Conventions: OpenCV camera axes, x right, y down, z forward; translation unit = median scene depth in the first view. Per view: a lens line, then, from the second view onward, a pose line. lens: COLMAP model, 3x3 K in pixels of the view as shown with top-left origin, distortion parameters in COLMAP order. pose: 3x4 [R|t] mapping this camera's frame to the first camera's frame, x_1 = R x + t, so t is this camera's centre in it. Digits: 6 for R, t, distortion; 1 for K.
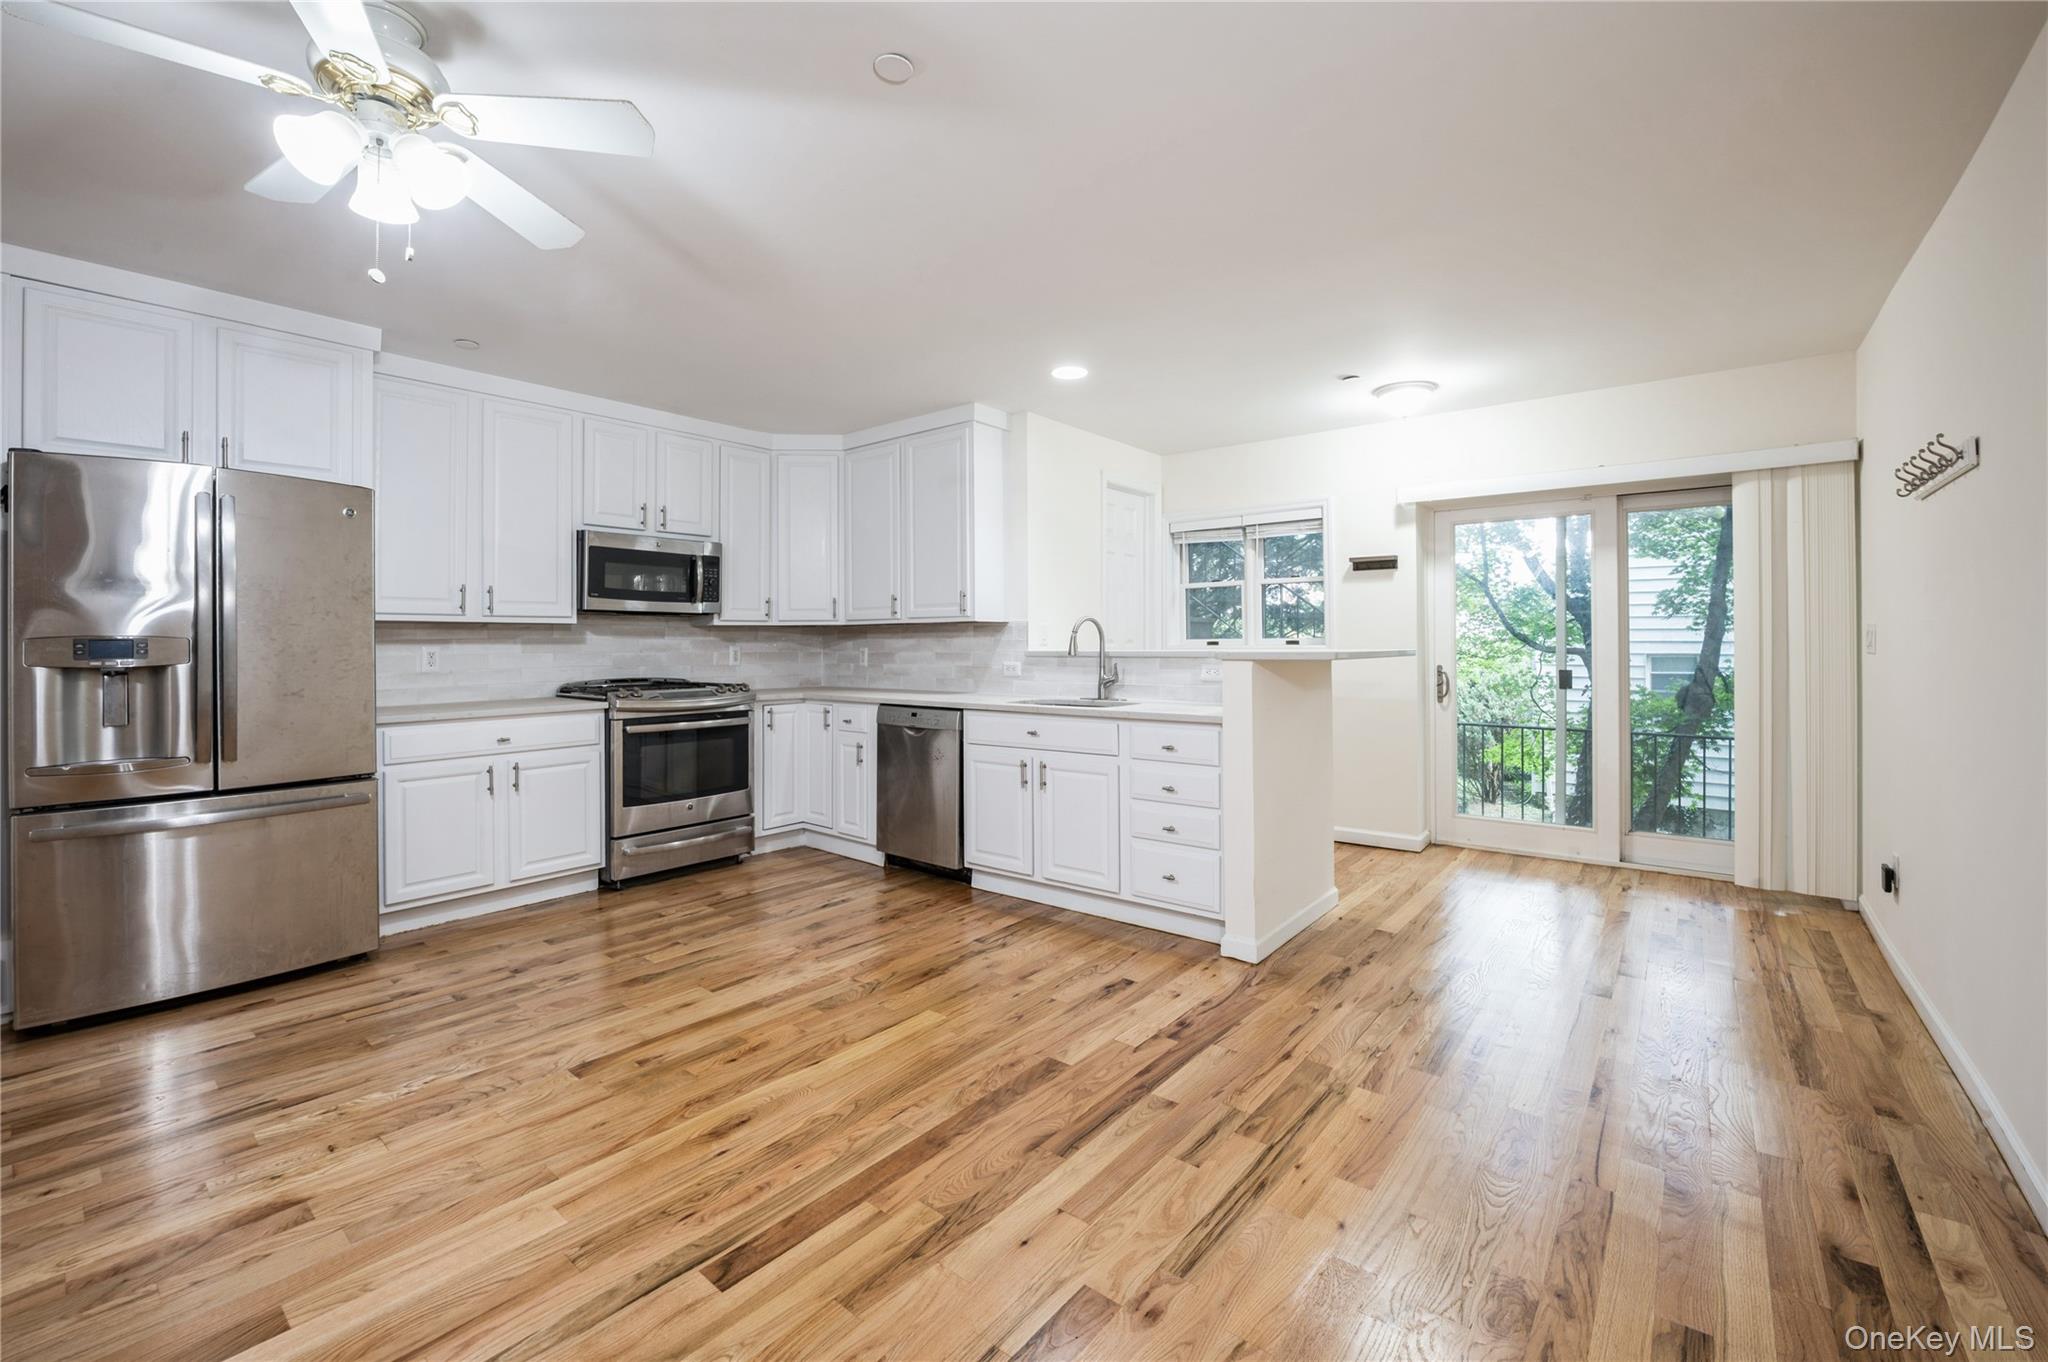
lens RADIAL K [[841.8, 0, 1023.1], [0, 841.8, 640.9], [0, 0, 1]] dist [-0.022120, 0.001068]
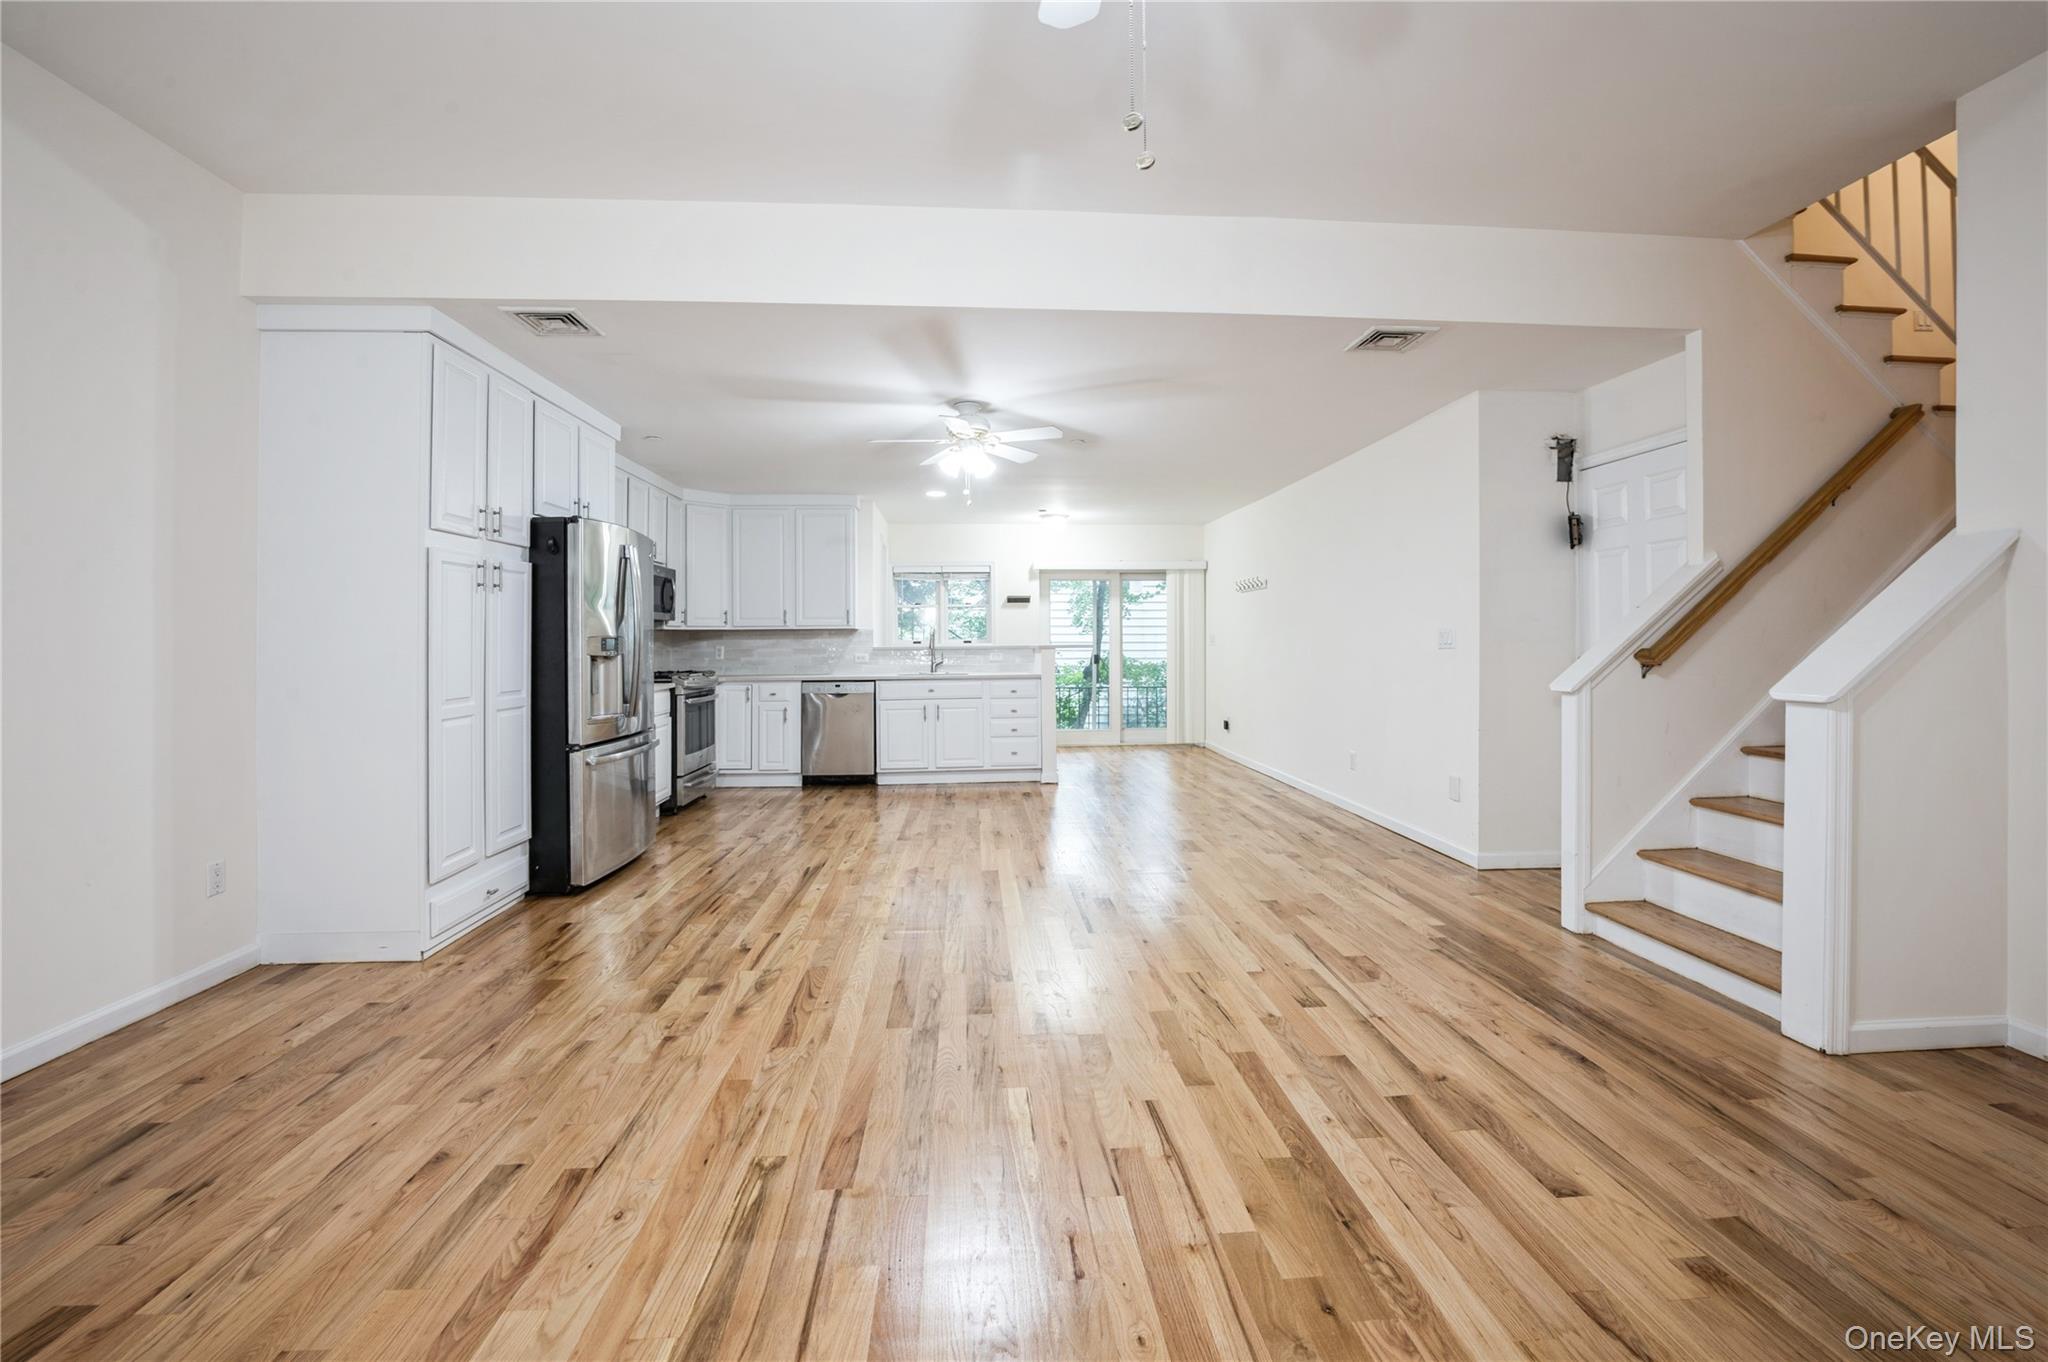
lens RADIAL K [[828.4, 0, 1008.5], [0, 828.4, 647.3], [0, 0, 1]] dist [-0.021793, 0.000417]
pose [[0.745033, -0.005221, 0.667007, -1.256049], [0.003016, 0.999986, 0.004458, 0.009211], [-0.667020, -0.001309, 0.745038, -0.546846]]
